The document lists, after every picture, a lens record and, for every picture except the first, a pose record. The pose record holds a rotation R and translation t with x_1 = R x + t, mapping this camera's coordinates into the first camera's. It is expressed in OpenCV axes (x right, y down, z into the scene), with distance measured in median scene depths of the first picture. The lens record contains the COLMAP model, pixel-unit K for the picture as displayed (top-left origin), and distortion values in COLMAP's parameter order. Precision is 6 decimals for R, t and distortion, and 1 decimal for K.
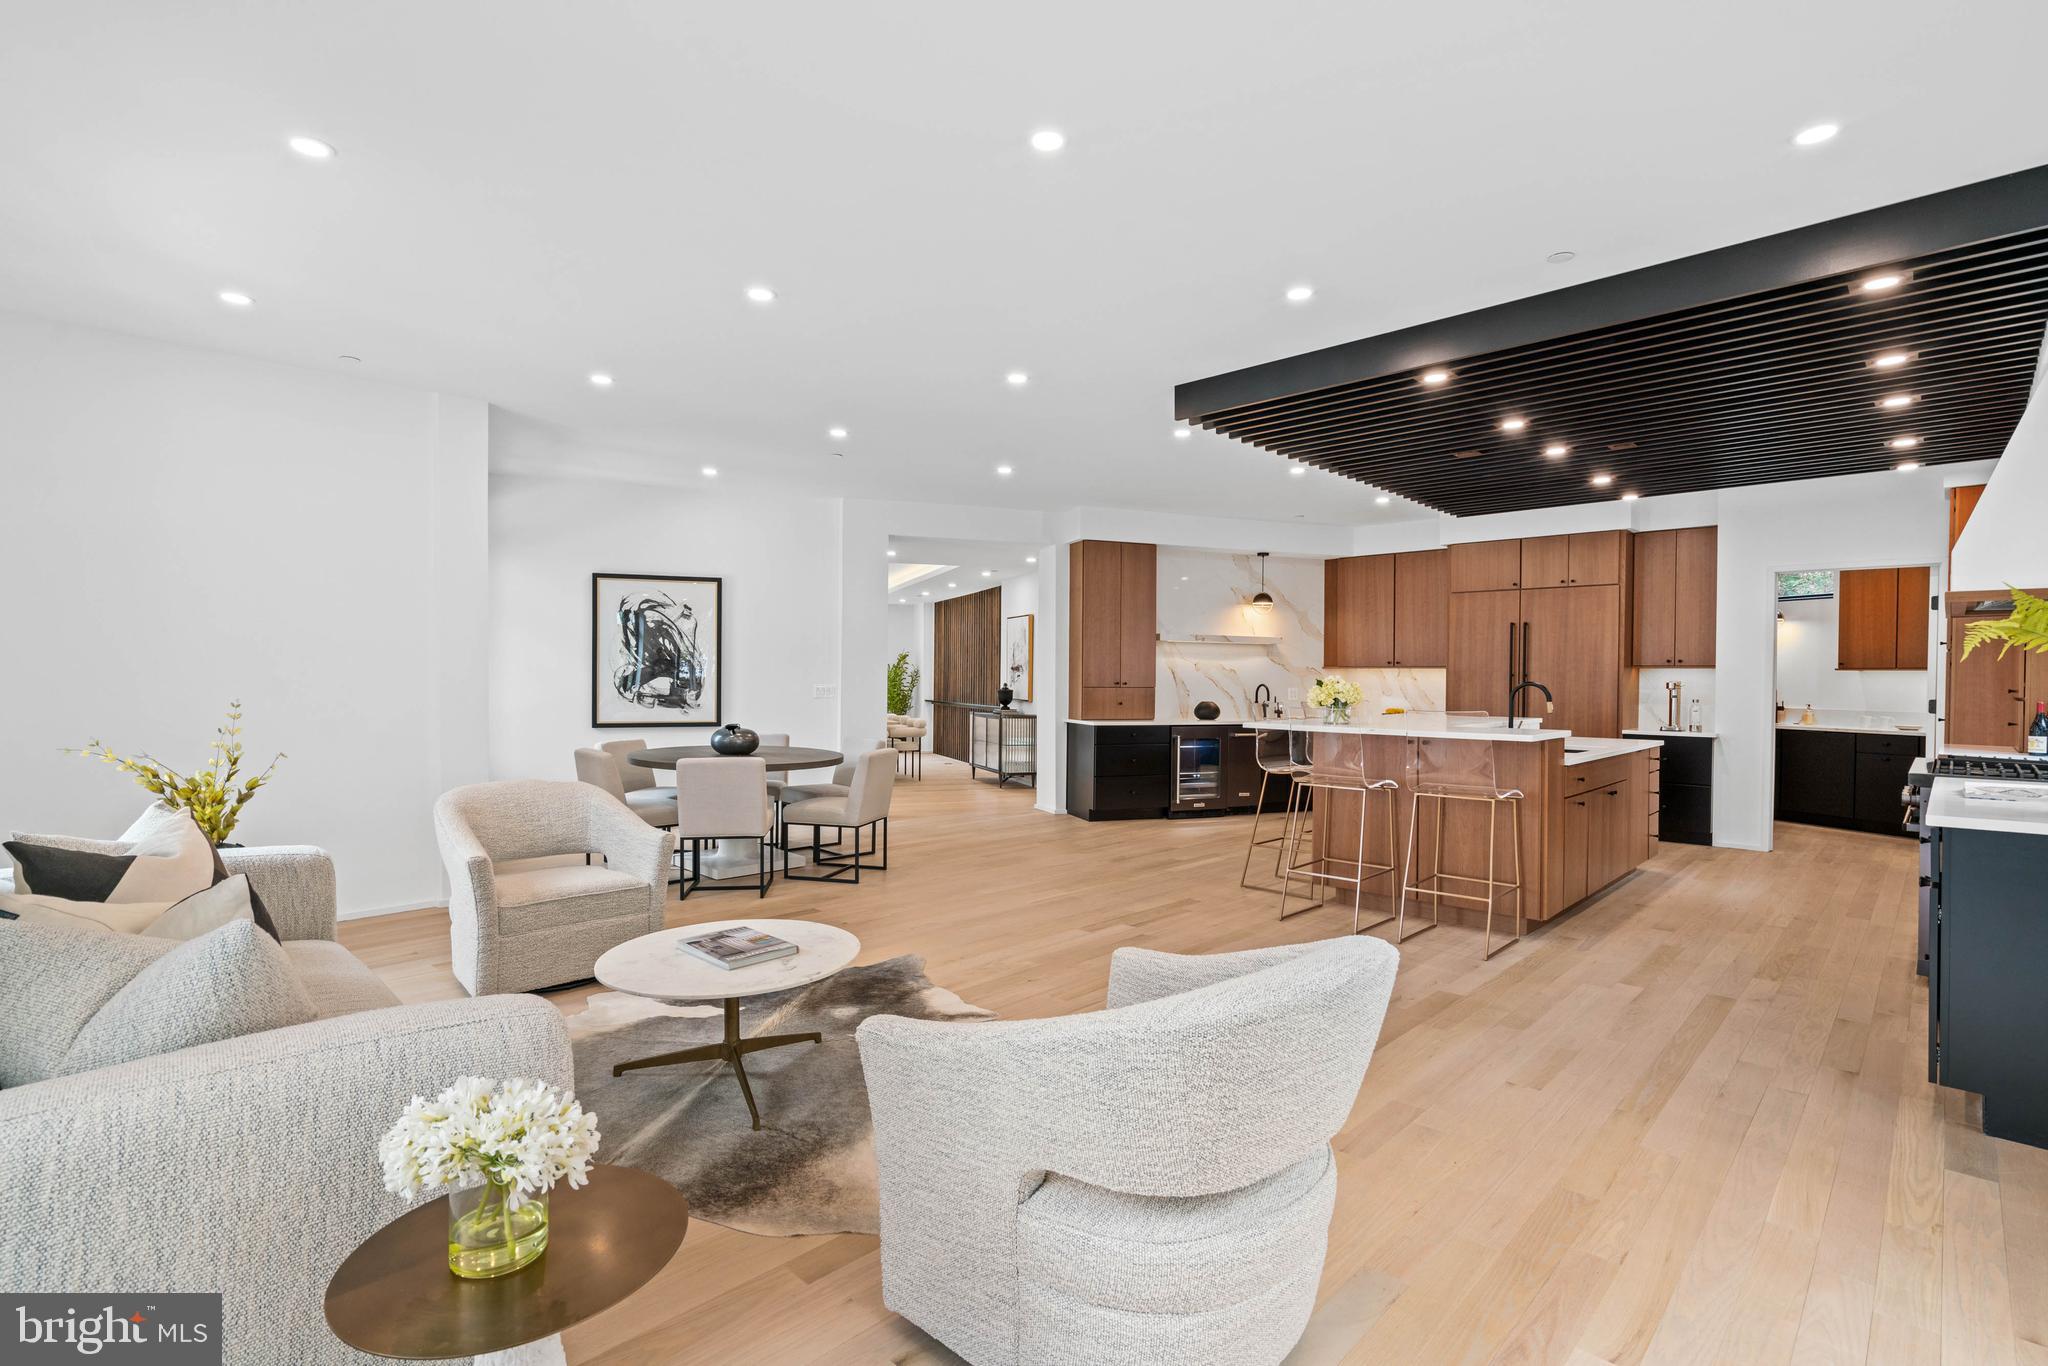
lens RADIAL K [[941.7, 0, 1023.6], [0, 941.7, 686.3], [0, 0, 1]] dist [-0.006921, 0.004690]
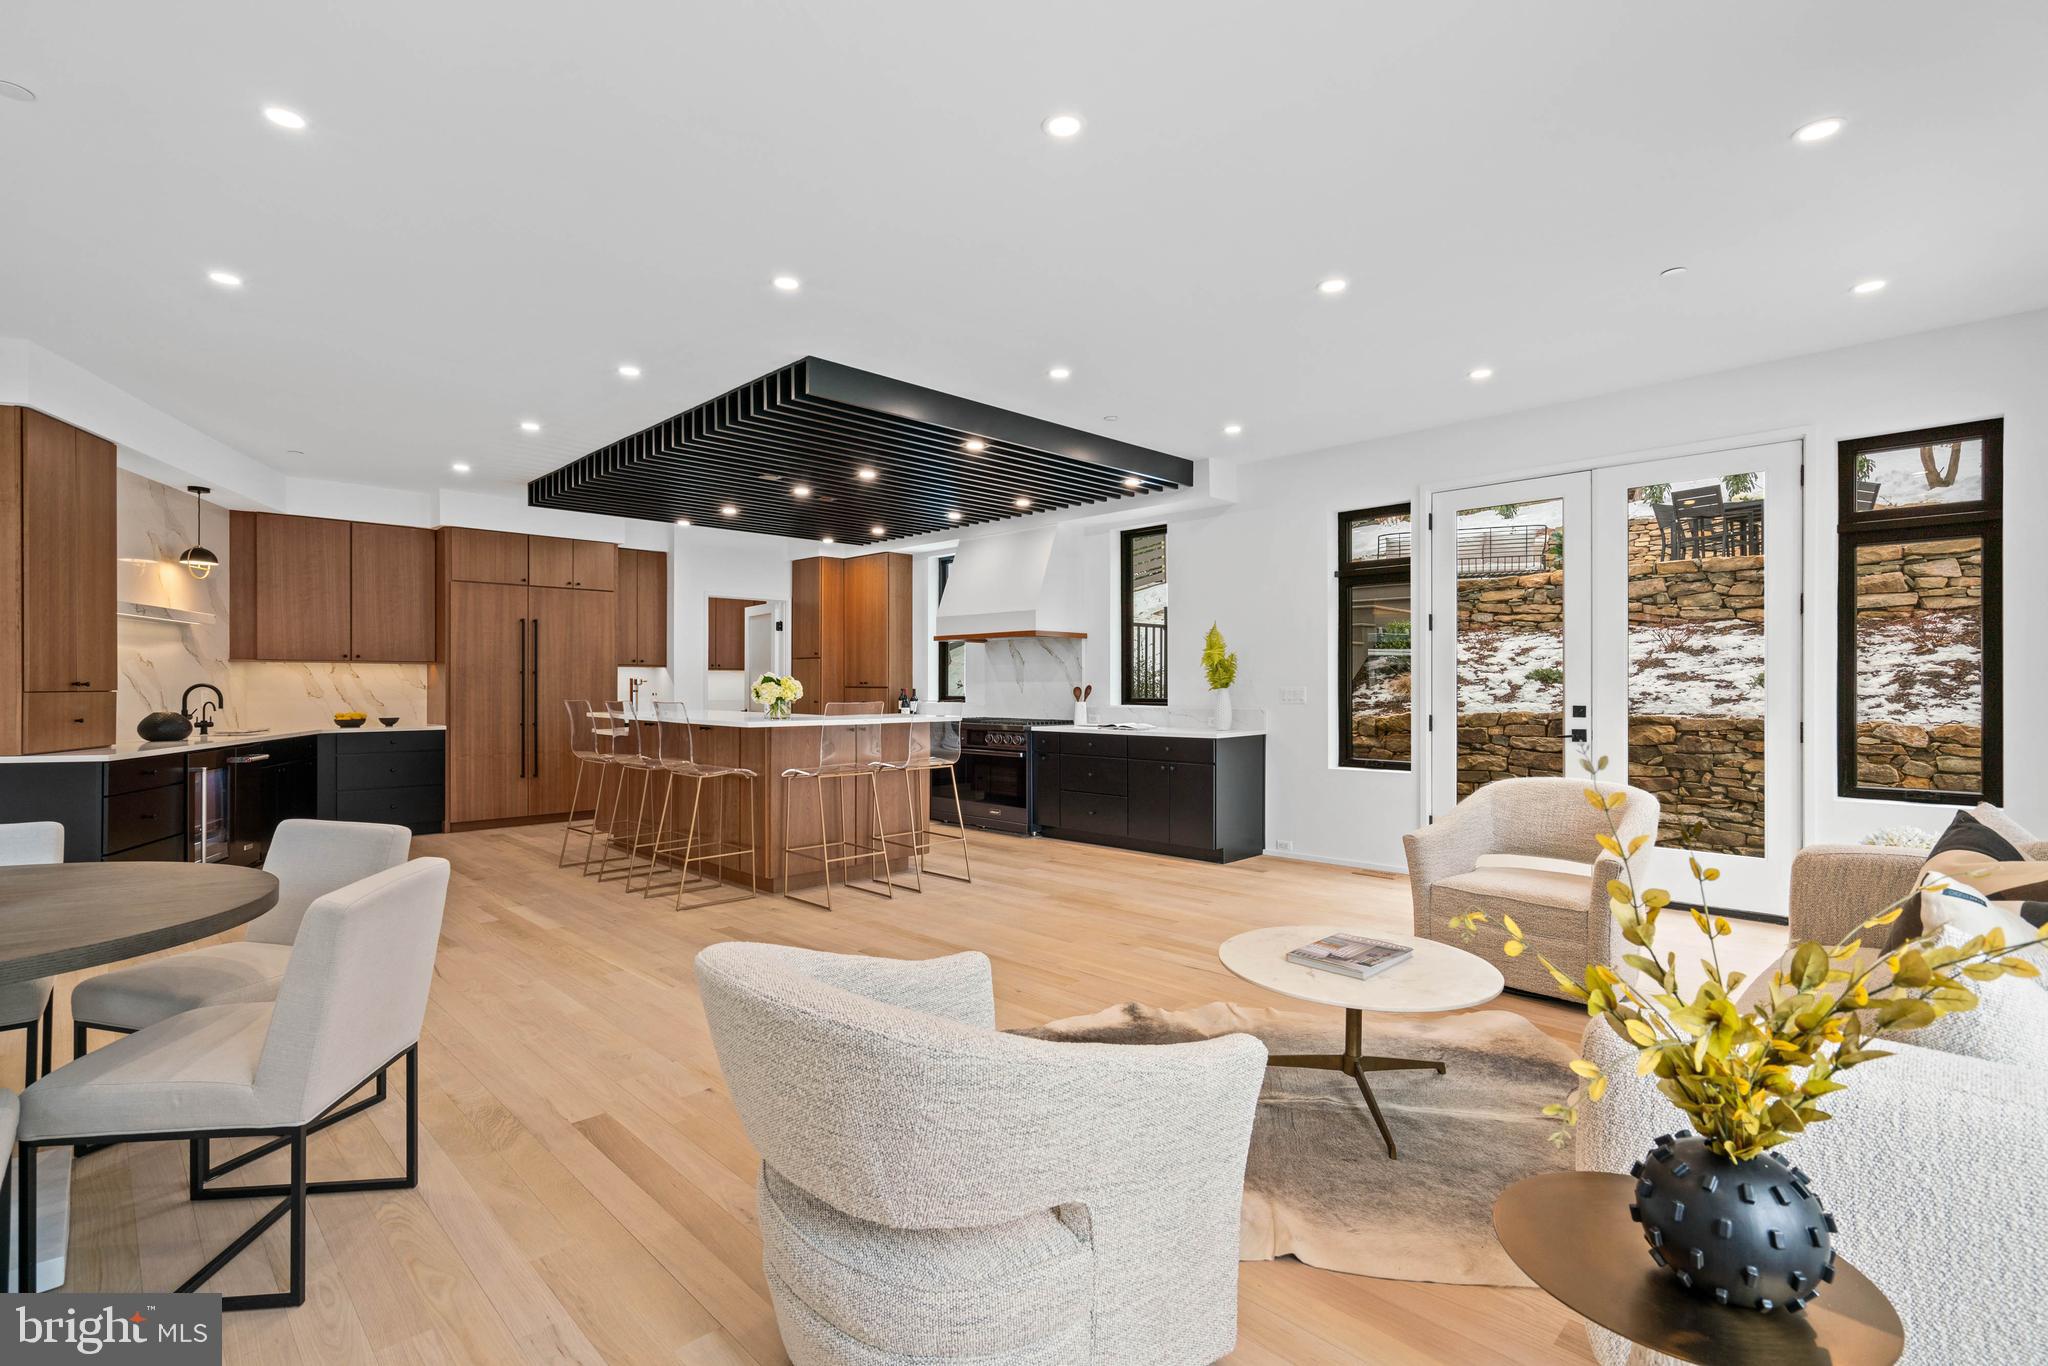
lens RADIAL K [[941.7, 0, 999.4], [0, 941.7, 677.6], [0, 0, 1]] dist [-0.006921, 0.004690]
pose [[0.028810, 0.000663, 0.999585, -0.492995], [0.009169, 0.999958, -0.000927, -0.000945], [-0.999543, 0.009192, 0.028803, 0.518959]]
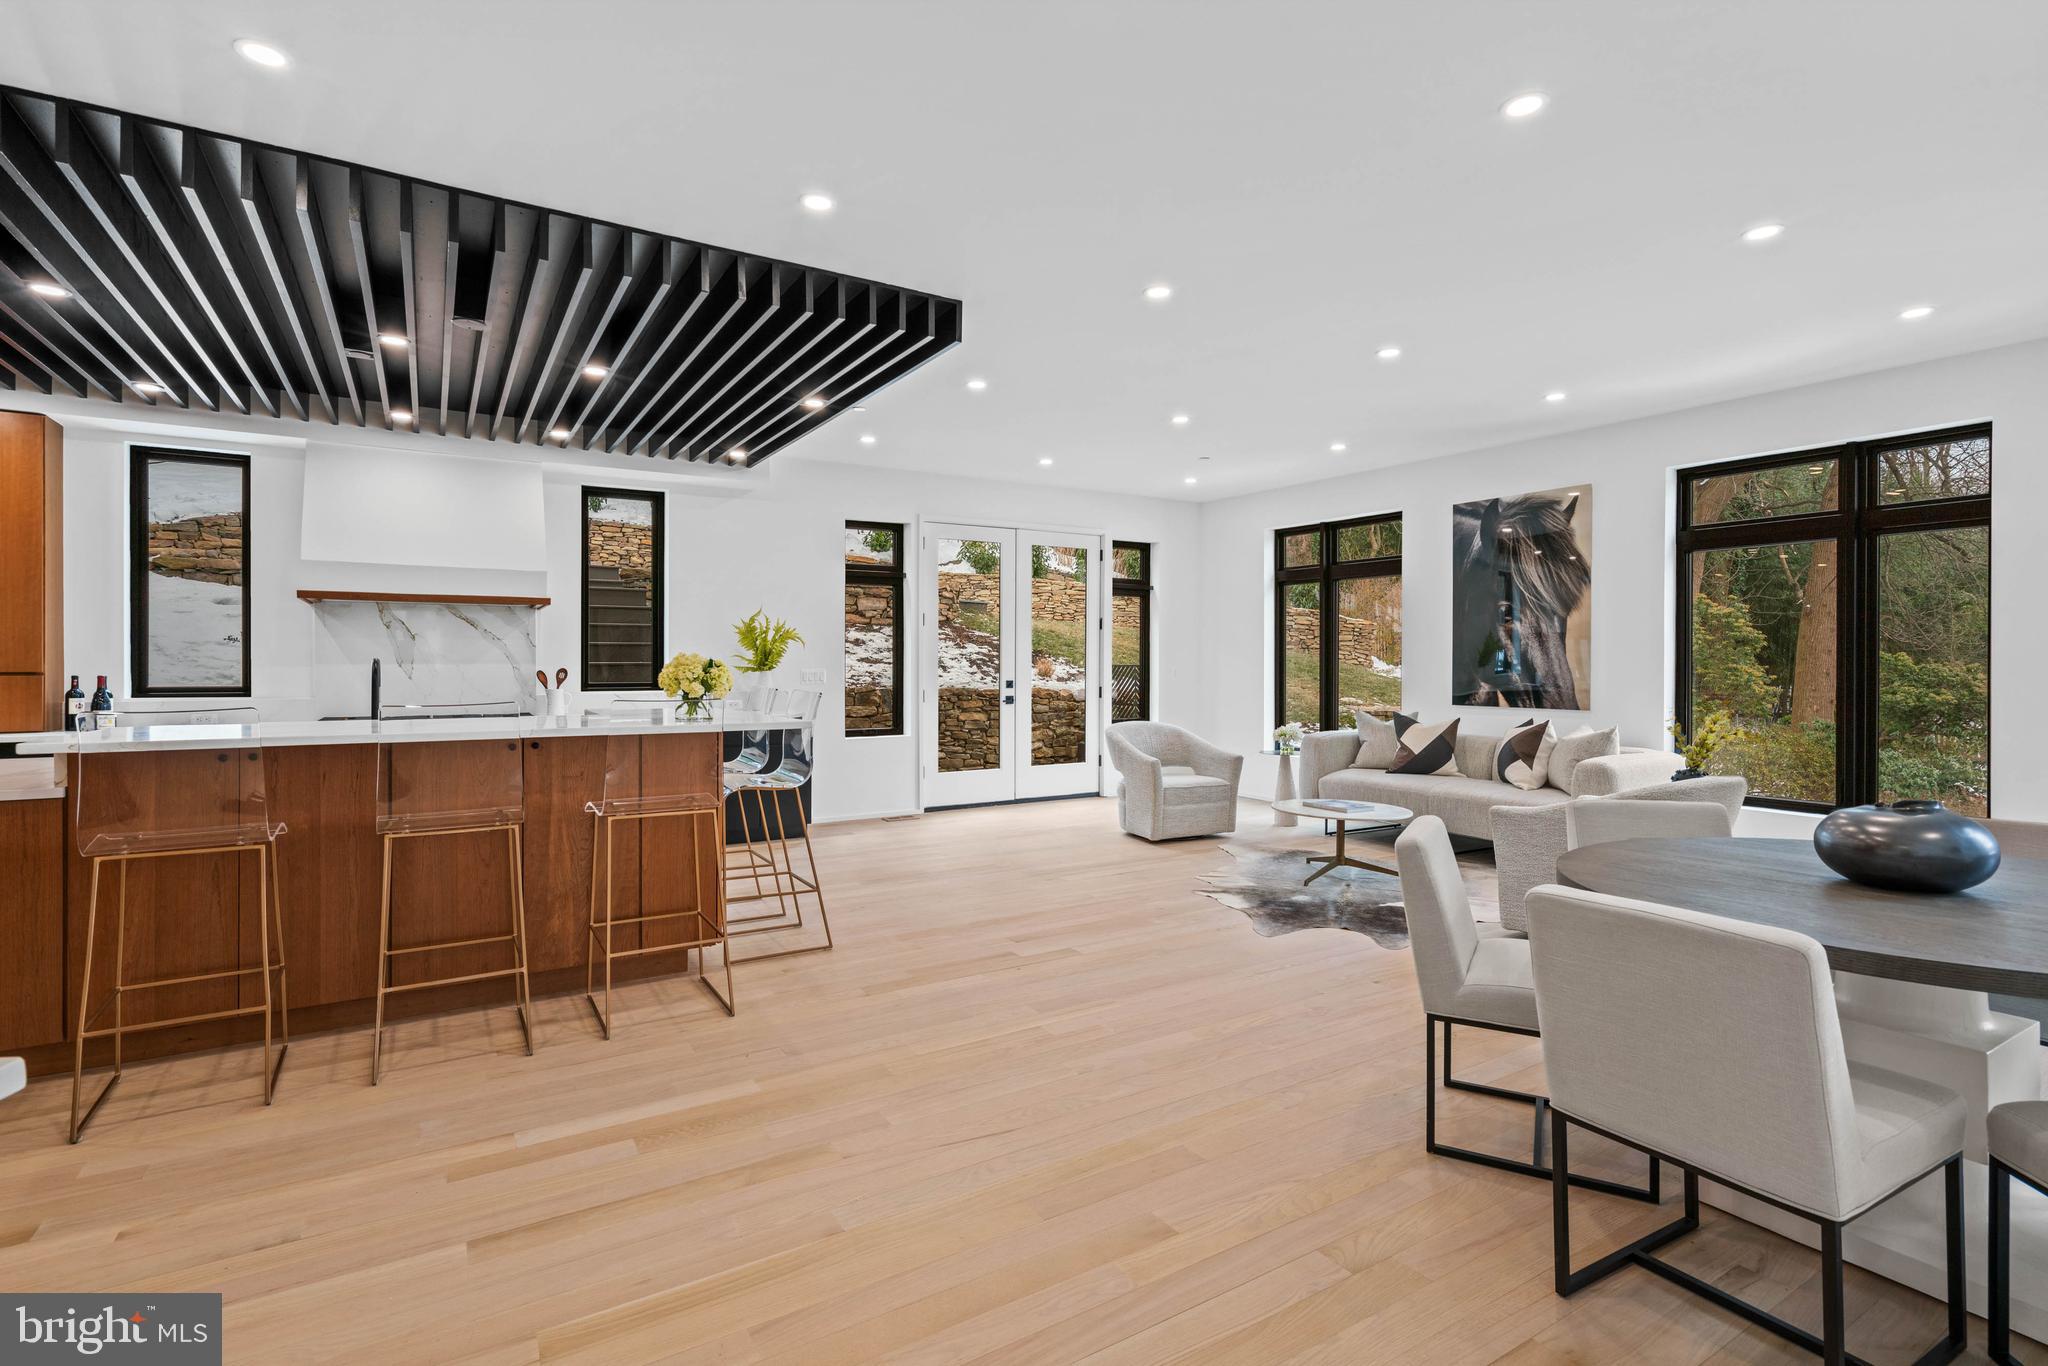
lens RADIAL K [[941.7, 0, 1032.3], [0, 941.7, 678.7], [0, 0, 1]] dist [-0.006921, 0.004690]
pose [[-0.970983, -0.012515, 0.238822, -0.062381], [-0.006678, 0.999659, 0.025234, -0.006922], [-0.239057, 0.022907, -0.970735, 1.165175]]
